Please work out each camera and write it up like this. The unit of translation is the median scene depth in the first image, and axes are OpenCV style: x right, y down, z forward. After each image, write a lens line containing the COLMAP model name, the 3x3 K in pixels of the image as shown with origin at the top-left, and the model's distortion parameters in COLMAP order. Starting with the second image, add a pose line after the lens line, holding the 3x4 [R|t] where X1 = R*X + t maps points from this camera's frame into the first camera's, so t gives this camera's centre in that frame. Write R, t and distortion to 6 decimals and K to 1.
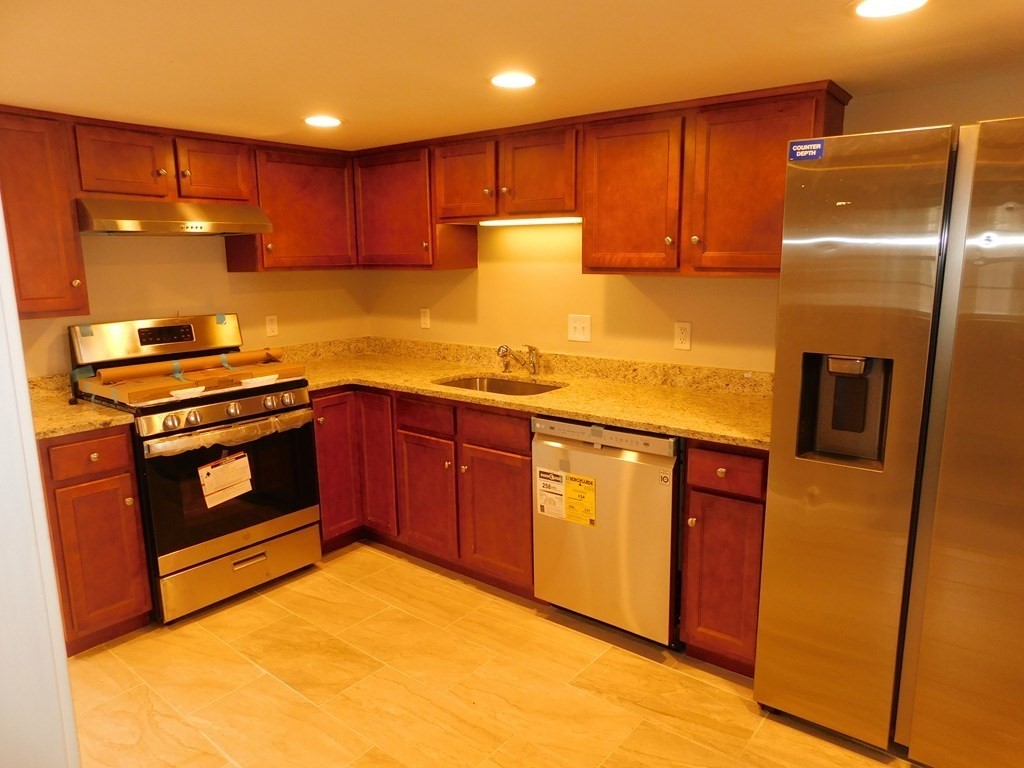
lens RADIAL K [[672.1, 0, 512.0], [0, 672.1, 384.0], [0, 0, 1]] dist [-0.061611, 0.056318]
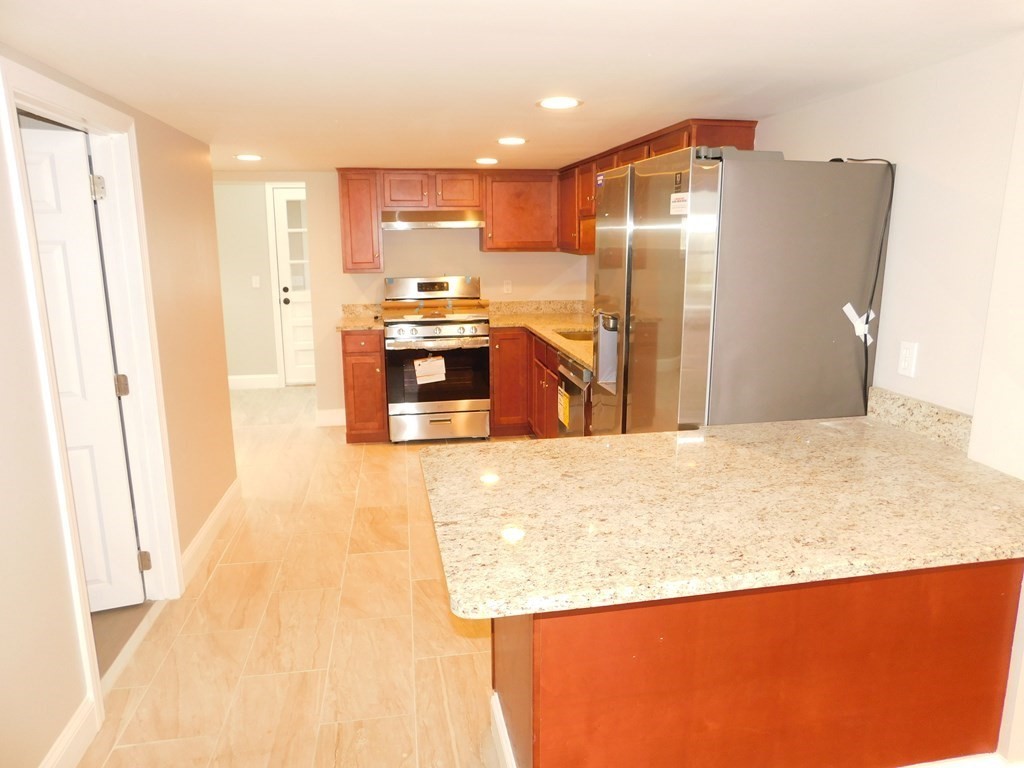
lens RADIAL K [[672.1, 0, 512.0], [0, 672.1, 384.0], [0, 0, 1]] dist [-0.061611, 0.056318]
pose [[0.755053, 0.144981, -0.639434, 0.813613], [-0.123873, 0.989226, 0.078020, 0.014199], [0.643856, 0.020299, 0.764877, -0.196245]]
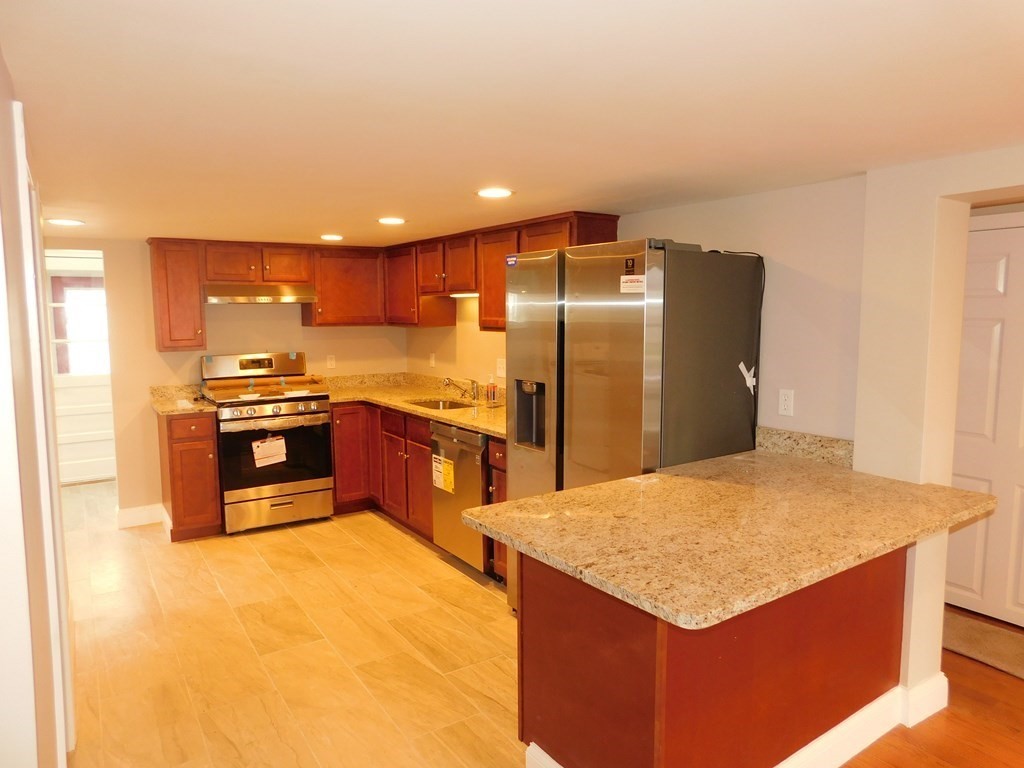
lens RADIAL K [[672.1, 0, 512.0], [0, 672.1, 384.0], [0, 0, 1]] dist [-0.061611, 0.056318]
pose [[0.952910, 0.036657, -0.301028, 0.595781], [-0.059803, 0.995889, -0.068036, 0.050476], [0.297297, 0.082835, 0.951185, -0.381257]]
